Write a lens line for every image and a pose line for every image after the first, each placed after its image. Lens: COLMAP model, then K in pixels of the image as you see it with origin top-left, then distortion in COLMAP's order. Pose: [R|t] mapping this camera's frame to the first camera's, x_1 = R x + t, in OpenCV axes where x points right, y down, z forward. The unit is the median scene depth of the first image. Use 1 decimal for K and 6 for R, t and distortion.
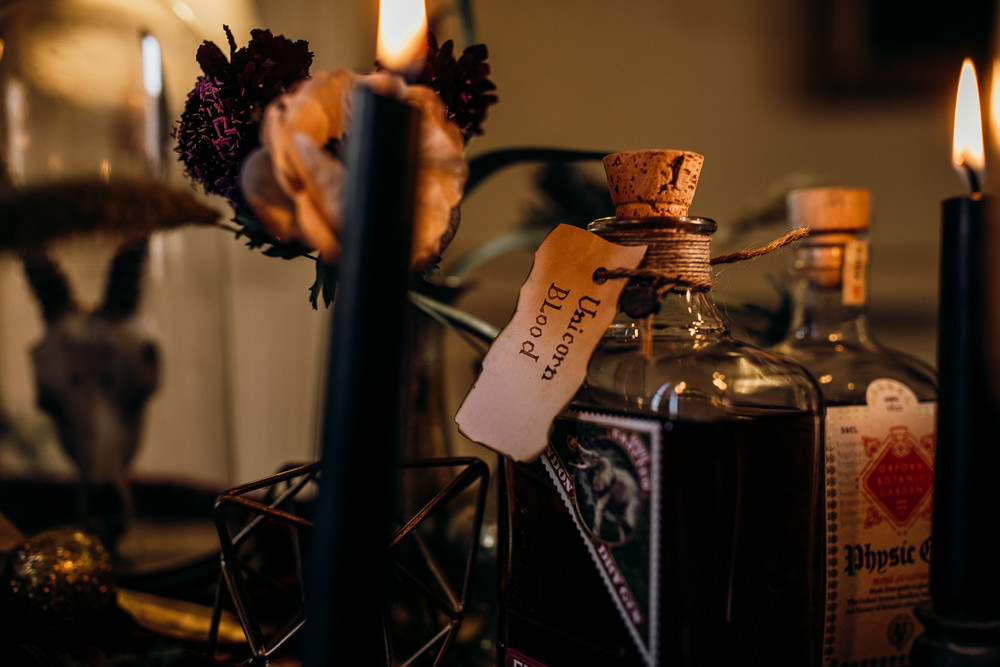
lens RADIAL K [[946.4, 0, 500.0], [0, 946.4, 333.5], [0, 0, 1]] dist [-0.023292, -0.013258]
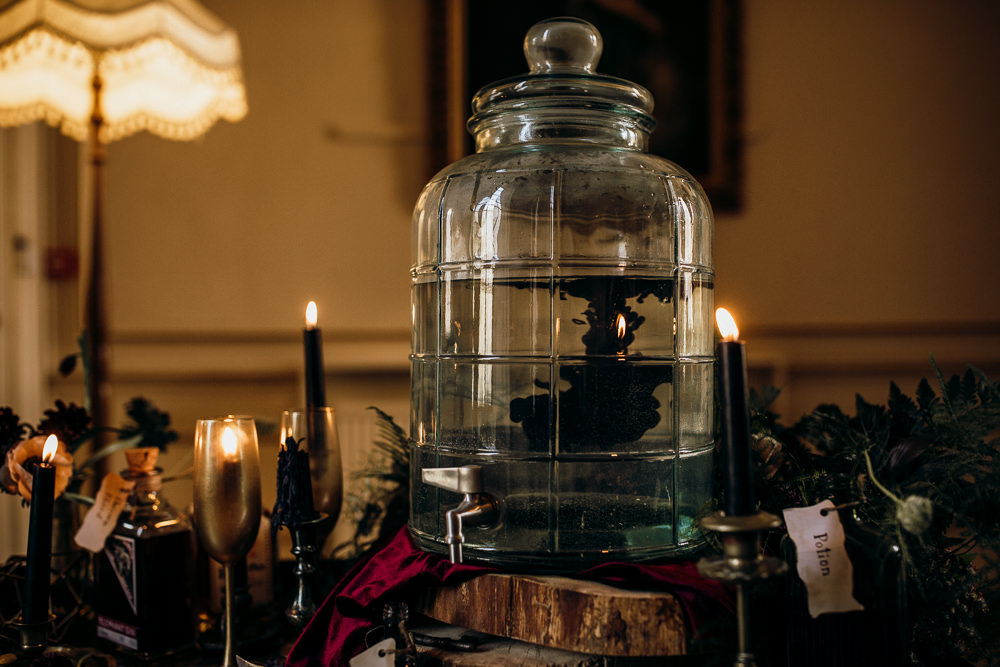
lens RADIAL K [[946.4, 0, 500.0], [0, 946.4, 333.5], [0, 0, 1]] dist [-0.023292, -0.013258]
pose [[0.955432, -0.021379, 0.294437, 0.408605], [0.028760, 0.999371, -0.020762, -0.497095], [-0.293808, 0.028304, 0.955445, -2.450865]]
